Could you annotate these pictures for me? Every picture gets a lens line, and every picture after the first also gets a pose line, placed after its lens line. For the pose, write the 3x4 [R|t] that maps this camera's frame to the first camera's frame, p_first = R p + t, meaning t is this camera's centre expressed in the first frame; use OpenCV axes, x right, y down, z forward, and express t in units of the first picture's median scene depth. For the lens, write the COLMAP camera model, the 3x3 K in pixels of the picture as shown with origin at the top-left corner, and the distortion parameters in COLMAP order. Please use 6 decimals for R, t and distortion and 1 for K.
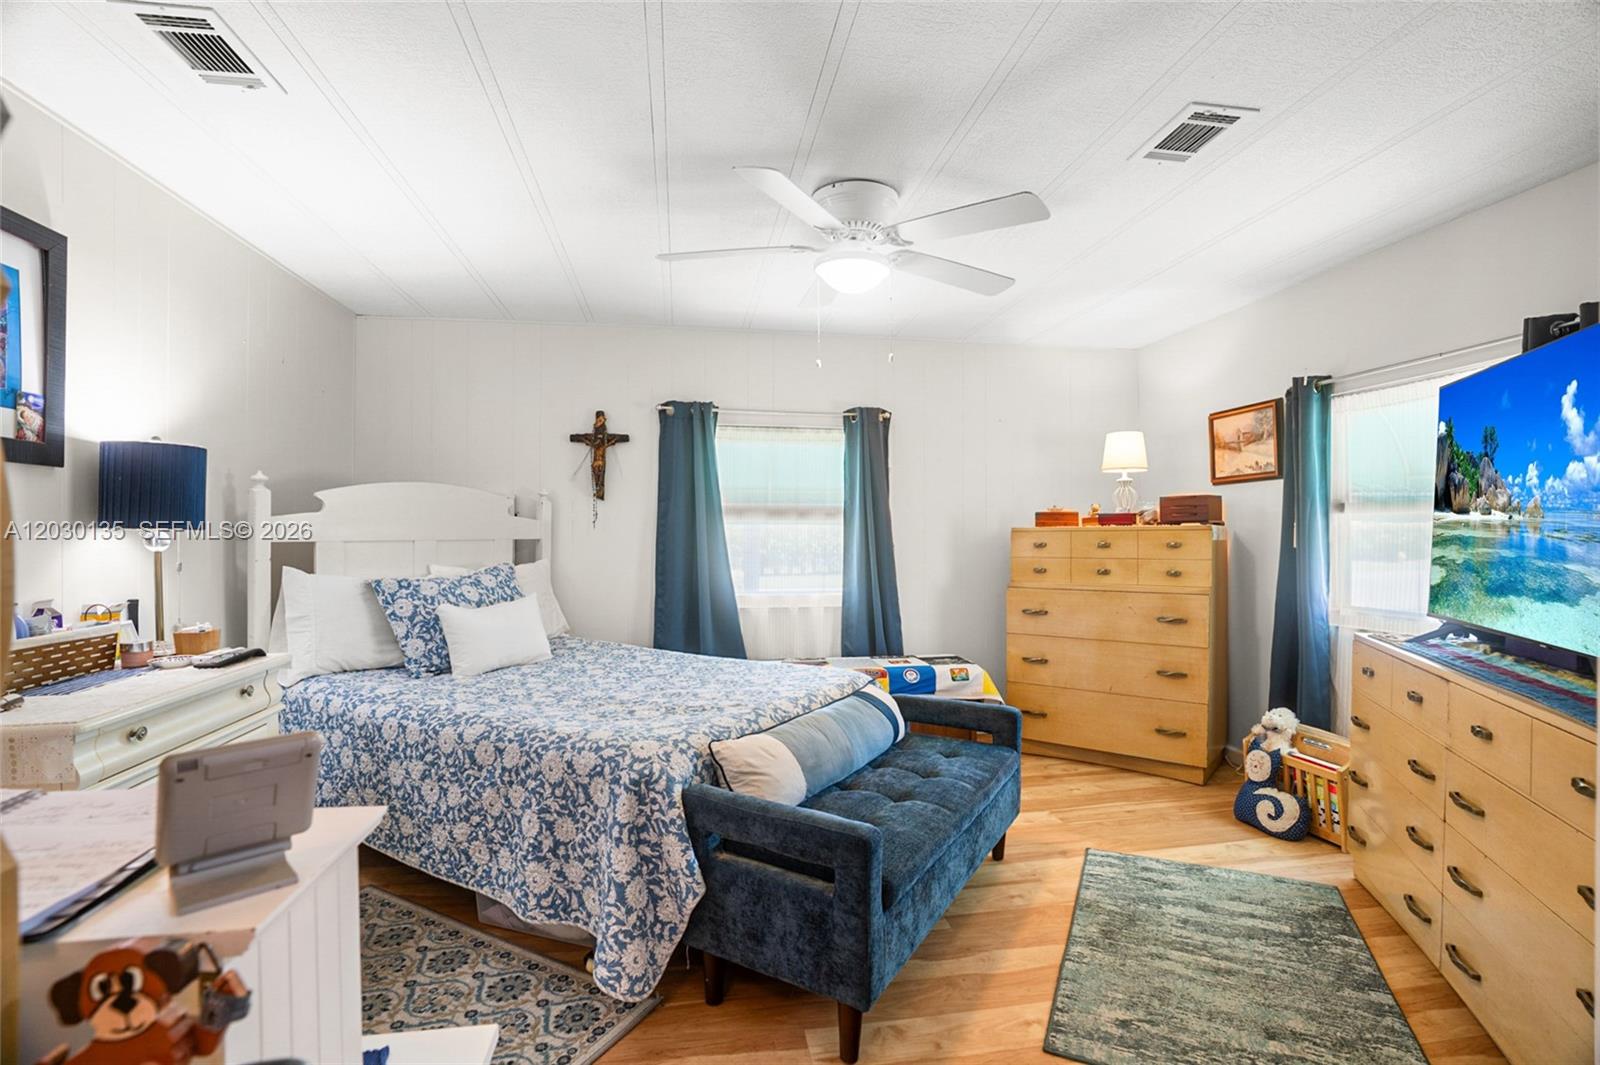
lens RADIAL K [[738.0, 0, 811.4], [0, 738.0, 524.4], [0, 0, 1]] dist [-0.067960, 0.026275]
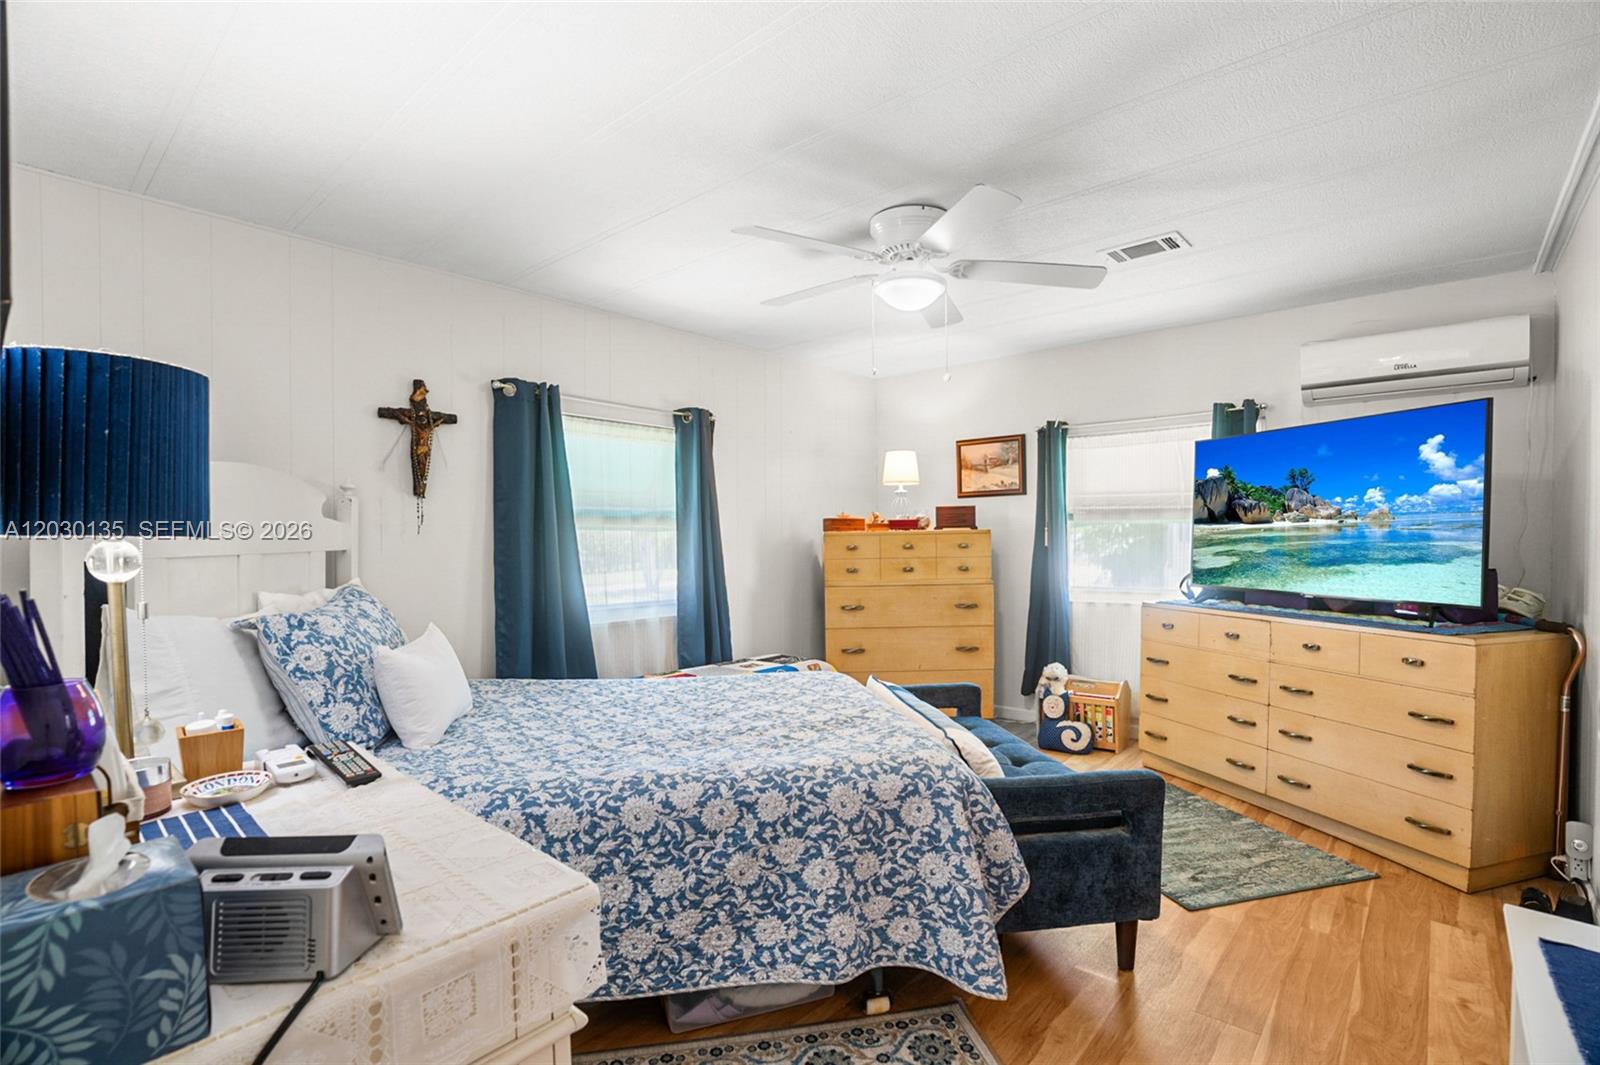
lens RADIAL K [[750.1, 0, 800.2], [0, 750.1, 532.9], [0, 0, 1]] dist [-0.076822, 0.029097]
pose [[0.774608, -0.003882, 0.632430, -0.595450], [0.001644, 0.999990, 0.004125, 0.000981], [-0.632440, -0.002156, 0.774606, 0.205669]]
